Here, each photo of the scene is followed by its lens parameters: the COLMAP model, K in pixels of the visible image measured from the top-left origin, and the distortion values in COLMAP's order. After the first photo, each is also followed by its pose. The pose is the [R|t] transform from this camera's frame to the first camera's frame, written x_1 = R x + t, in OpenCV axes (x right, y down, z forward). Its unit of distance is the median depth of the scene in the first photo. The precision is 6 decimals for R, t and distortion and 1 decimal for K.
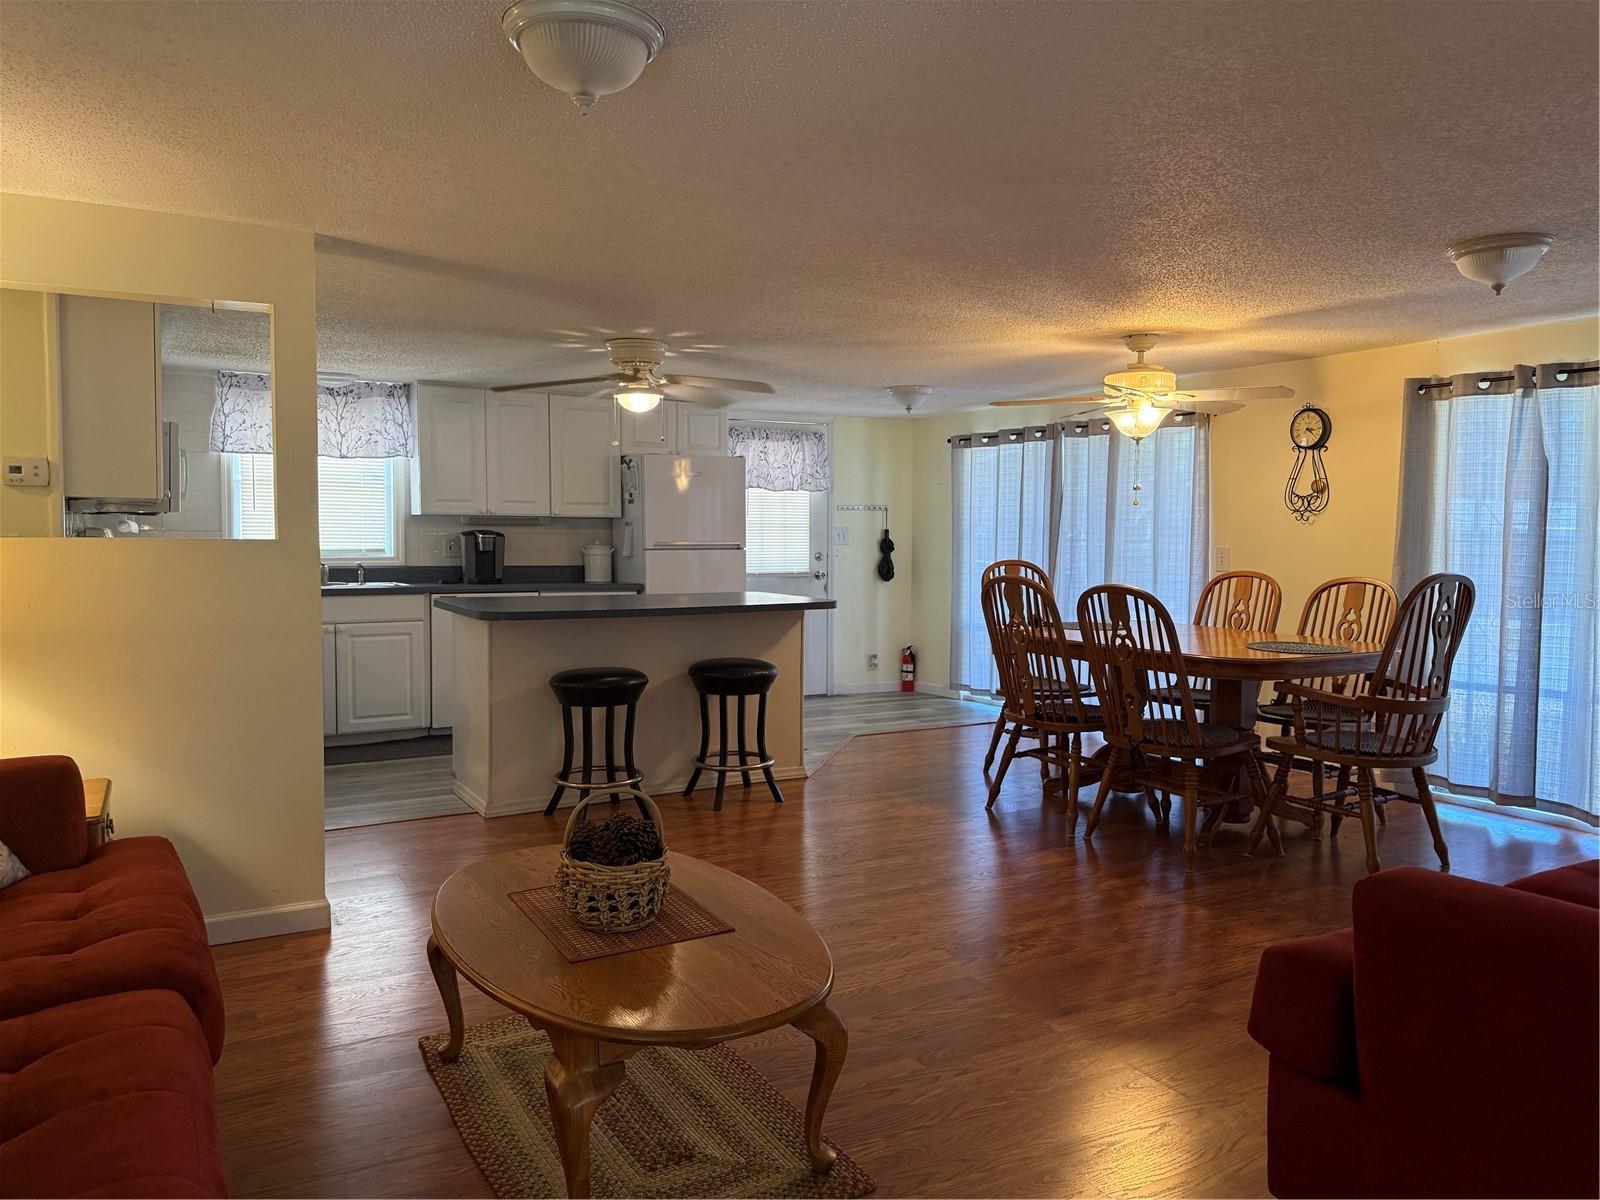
lens RADIAL K [[1122.5, 0, 827.5], [0, 1122.5, 595.0], [0, 0, 1]] dist [0.140457, -0.292504]
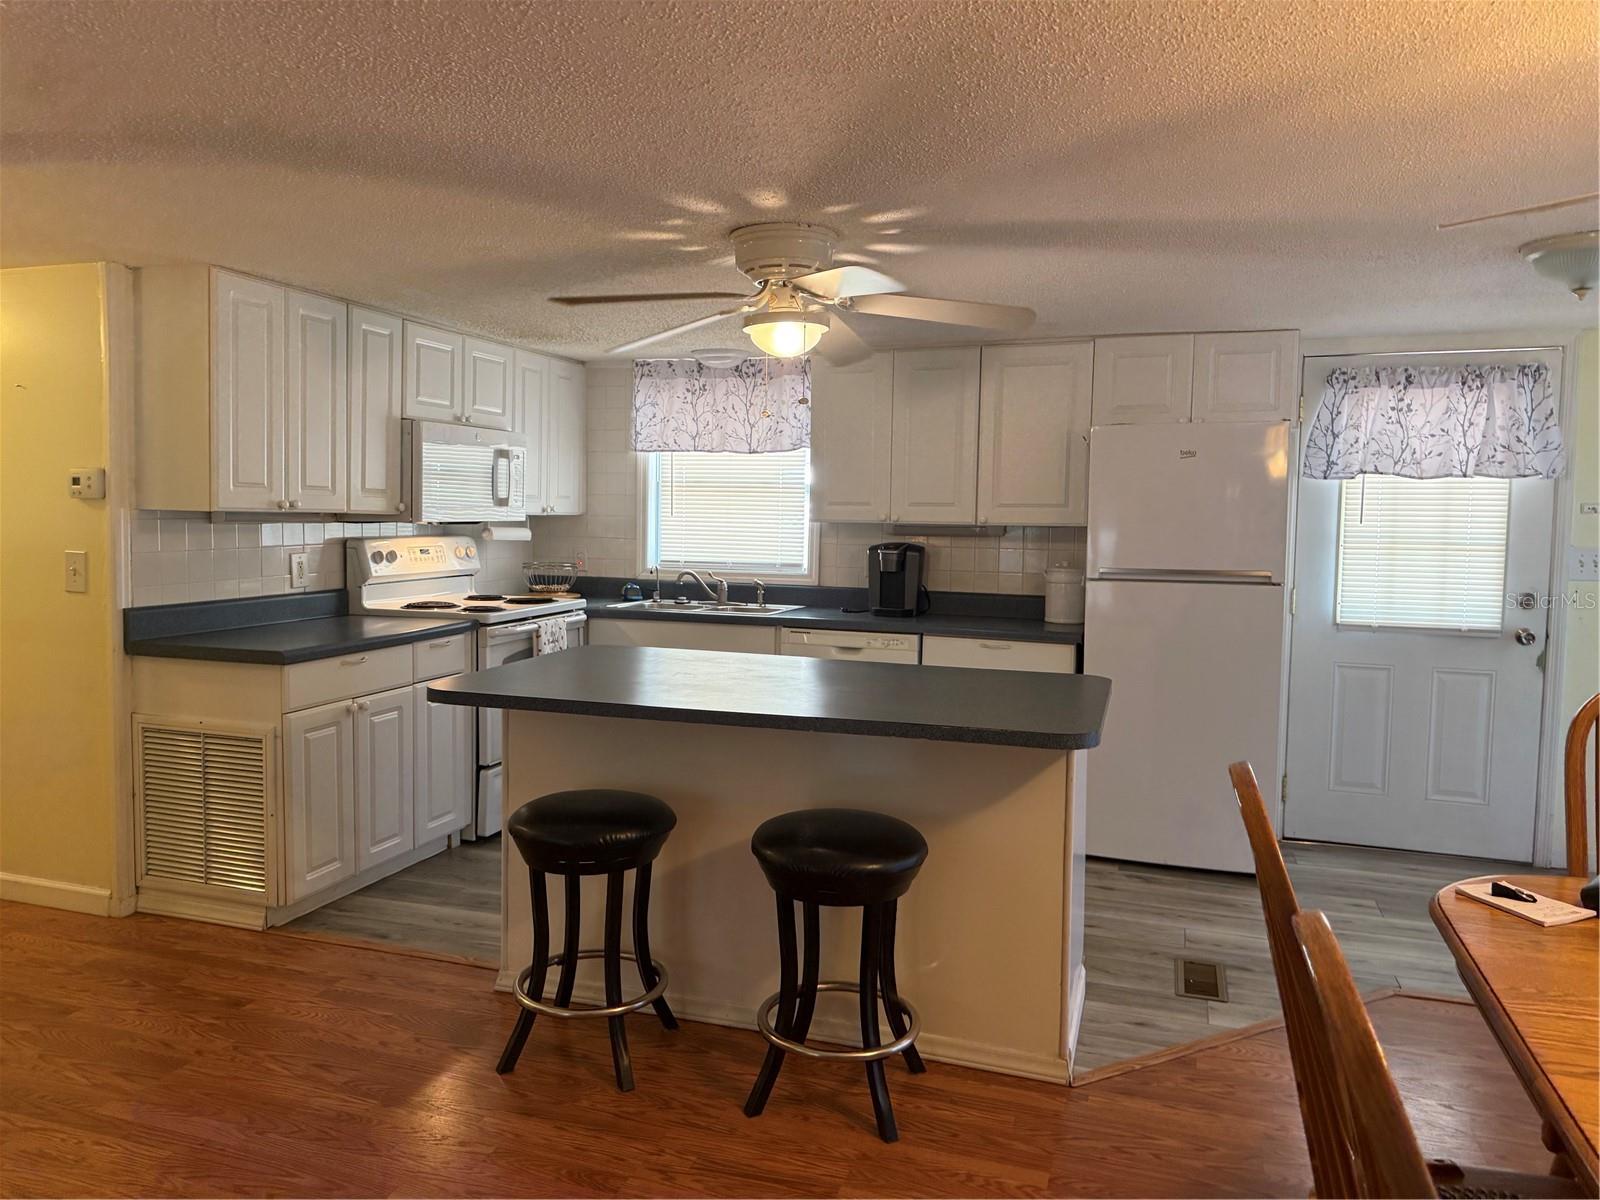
lens RADIAL K [[1114.0, 0, 800.0], [0, 1114.0, 600.0], [0, 0, 1]] dist [0.075206, -0.094702]
pose [[0.648058, 0.066213, -0.758707, 0.215682], [-0.052573, 0.997726, 0.042167, -0.048743], [0.759774, 0.012561, 0.650066, 0.492644]]
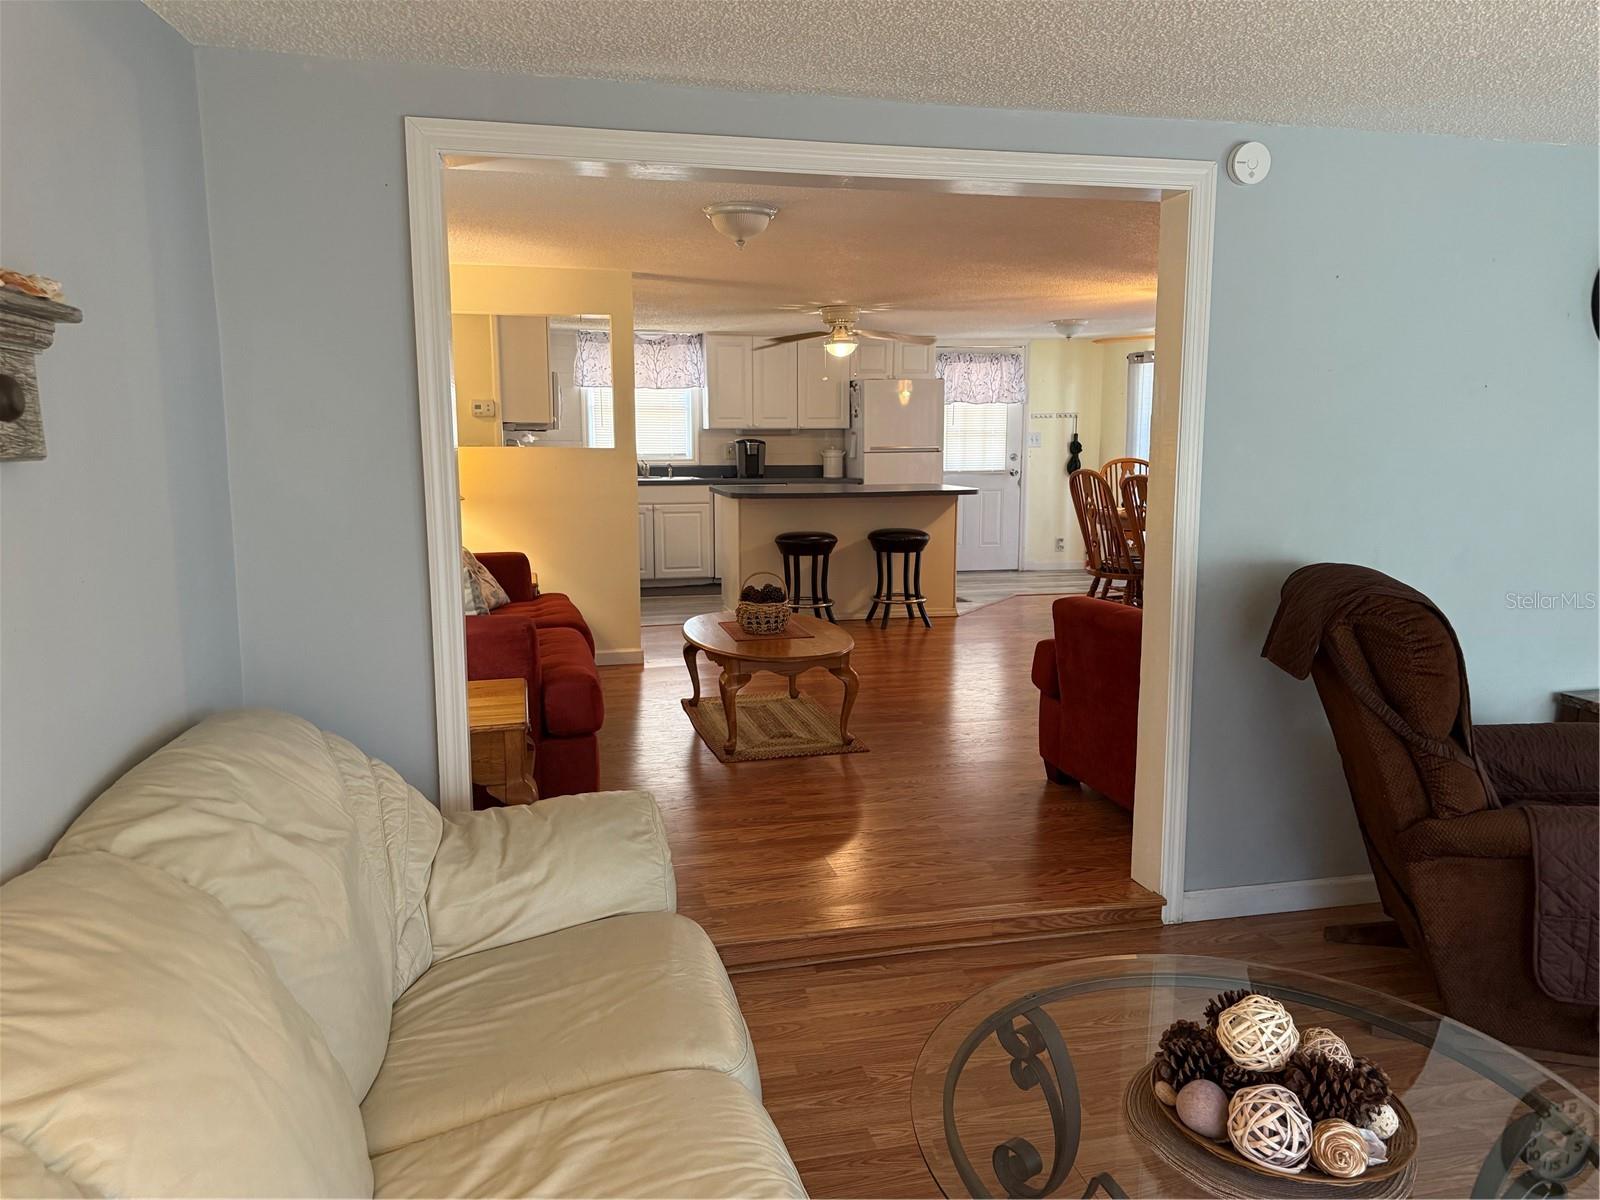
lens RADIAL K [[1132.2, 0, 800.0], [0, 1132.2, 600.0], [0, 0, 1]] dist [0.134931, -0.204433]
pose [[0.957206, 0.033162, -0.287501, 0.163327], [-0.007373, 0.995885, 0.090322, 0.013022], [0.289314, -0.084337, 0.953512, -0.329970]]
